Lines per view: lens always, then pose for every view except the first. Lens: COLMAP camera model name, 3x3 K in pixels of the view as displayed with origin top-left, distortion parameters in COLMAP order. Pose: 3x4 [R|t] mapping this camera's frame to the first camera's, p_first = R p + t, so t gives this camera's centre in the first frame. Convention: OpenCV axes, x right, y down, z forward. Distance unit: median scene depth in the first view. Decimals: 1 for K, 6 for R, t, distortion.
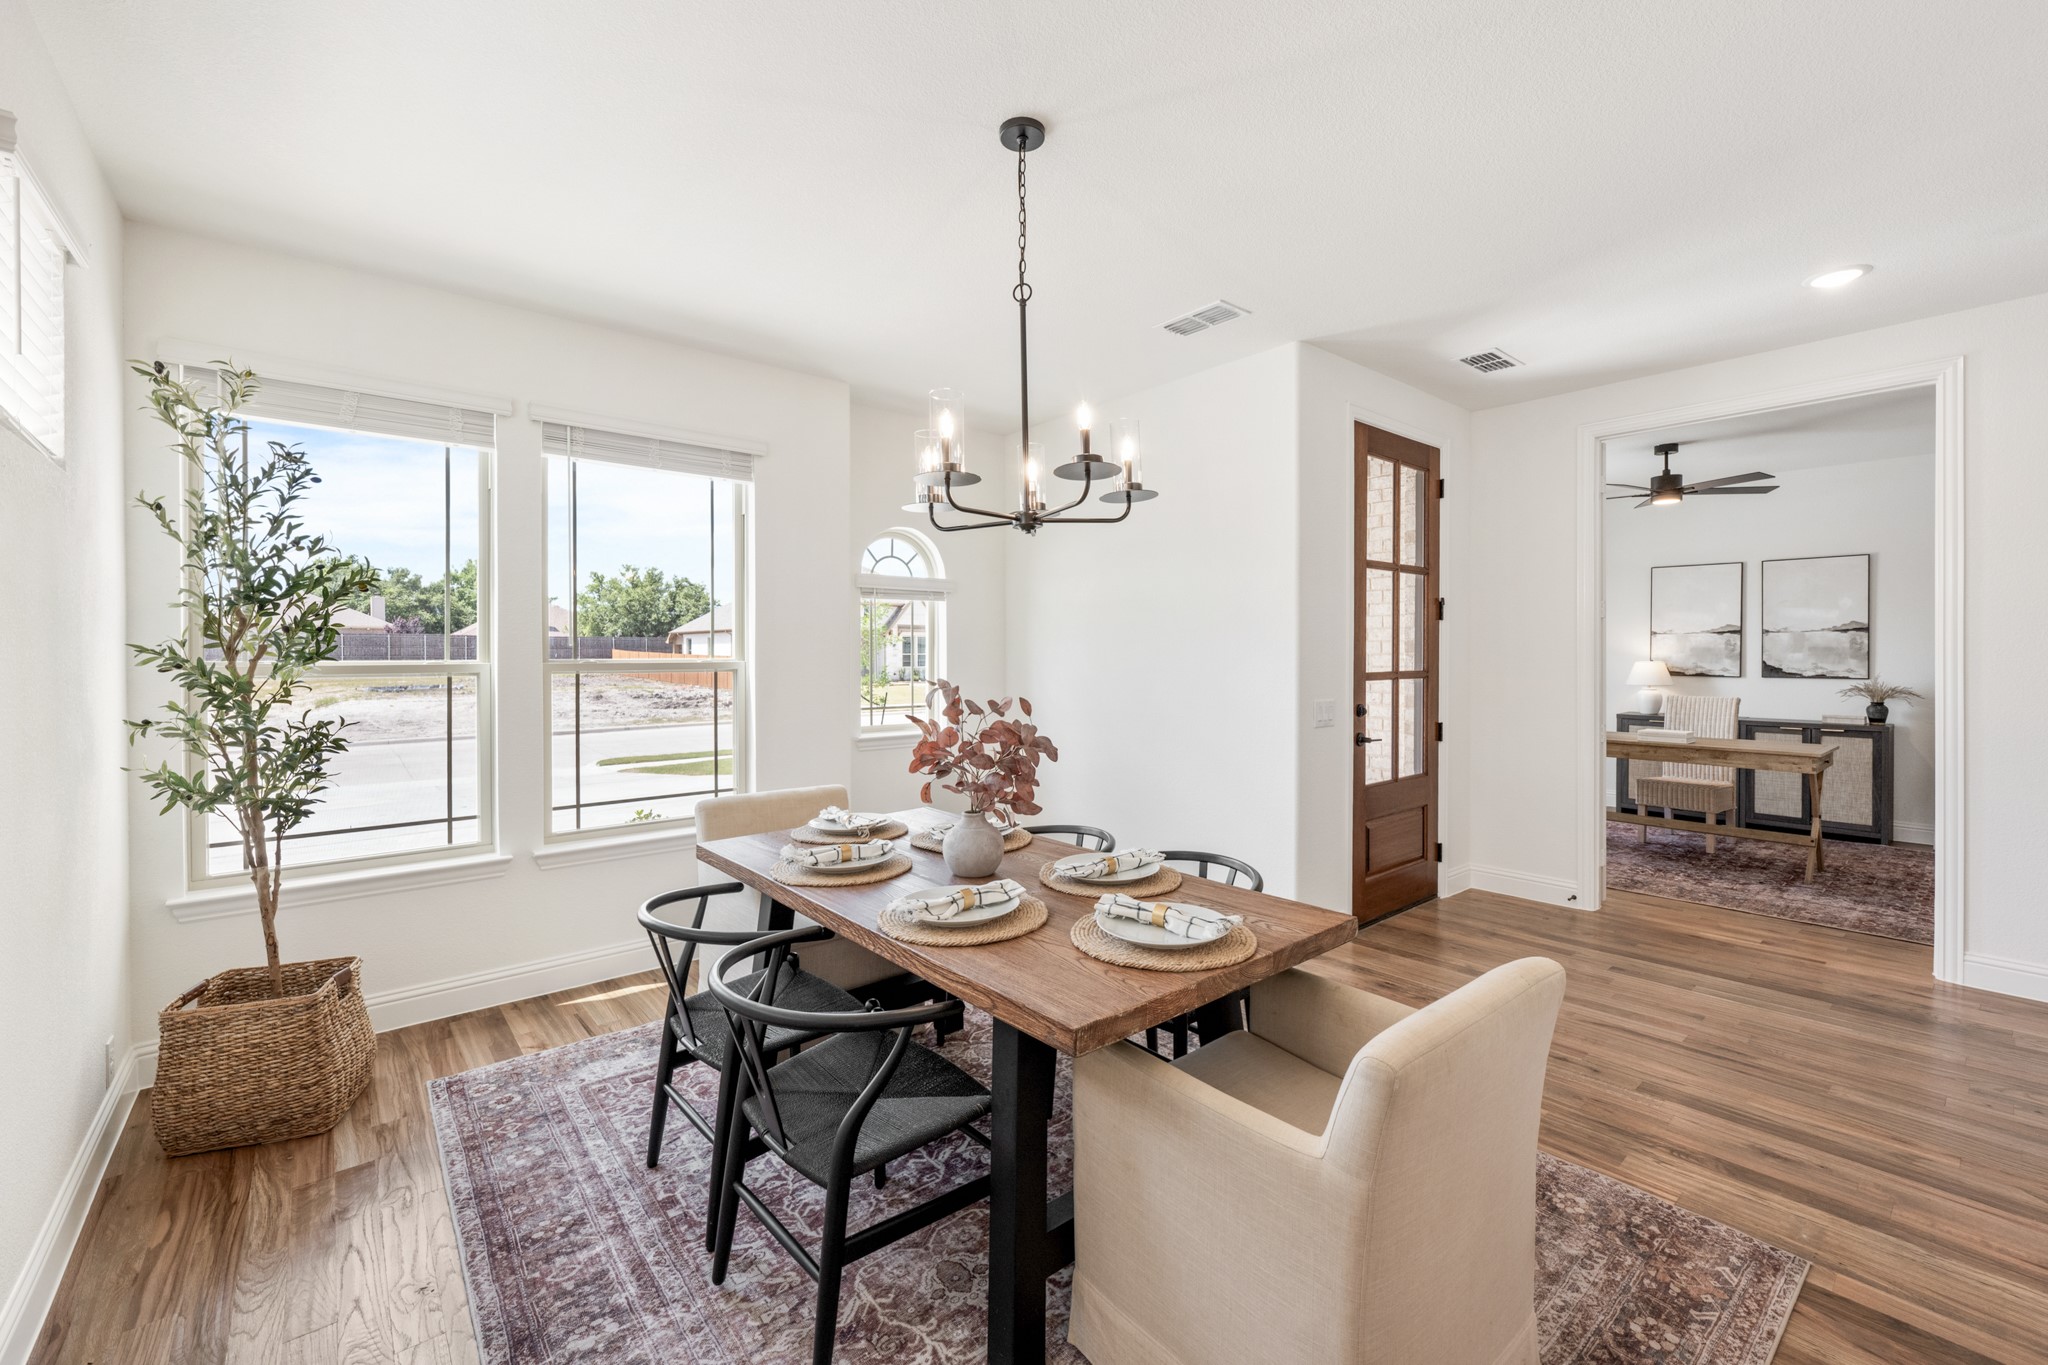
lens RADIAL K [[831.2, 0, 1025.2], [0, 831.2, 666.6], [0, 0, 1]] dist [-0.003233, 0.000579]
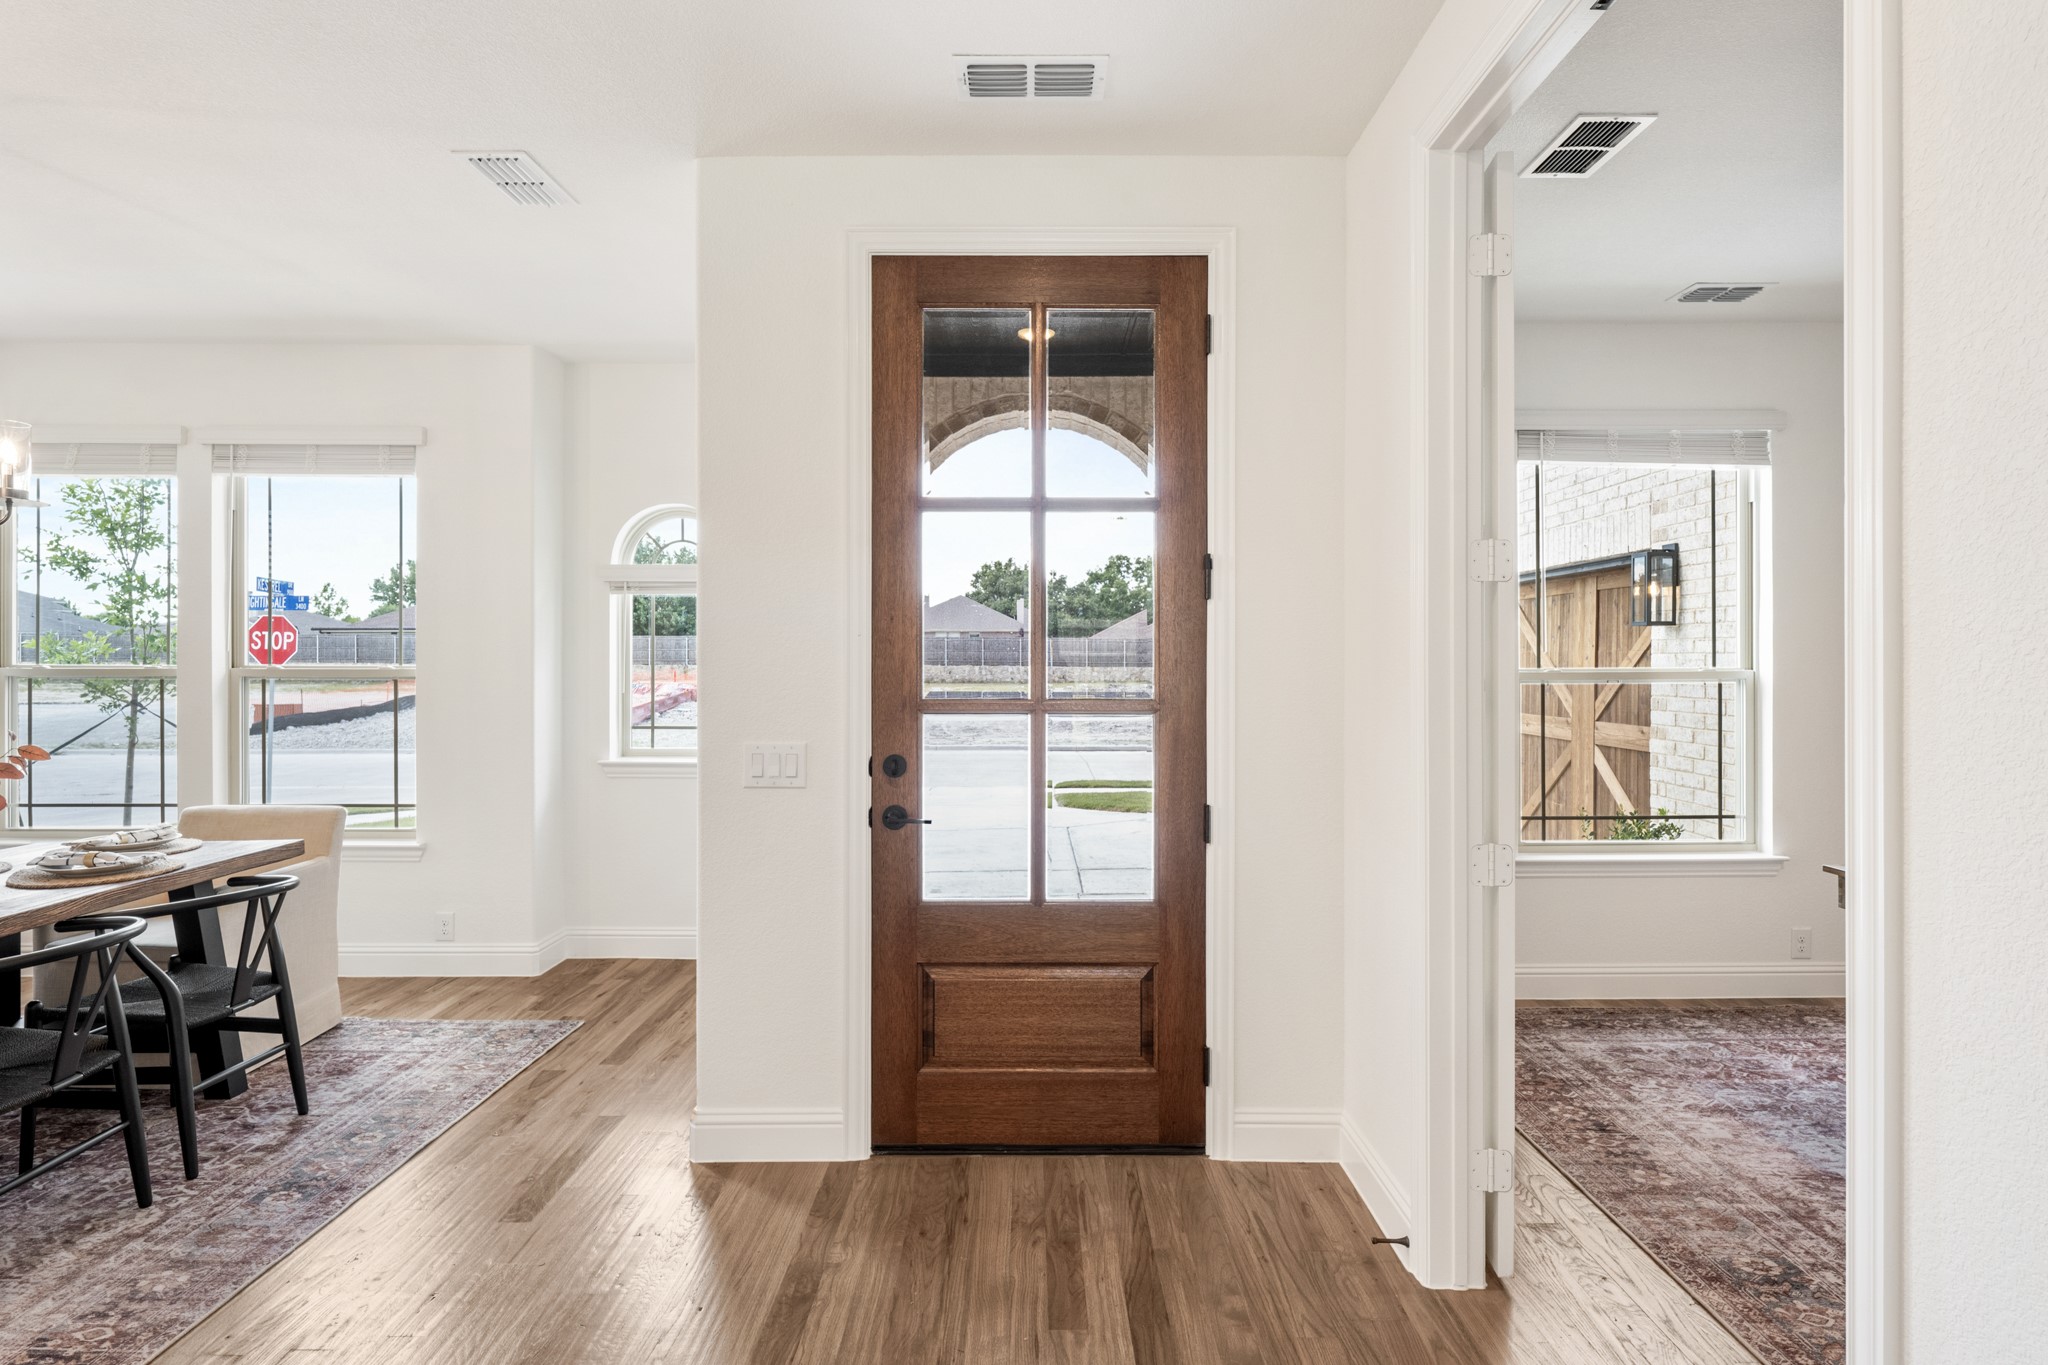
lens RADIAL K [[1110.5, 0, 1021.2], [0, 1110.5, 667.1], [0, 0, 1]] dist [0.002424, -0.000018]
pose [[0.765773, 0.007224, -0.643070, 0.981614], [-0.014228, 0.999882, -0.005710, -0.011420], [0.642953, 0.013522, 0.765786, 0.492598]]
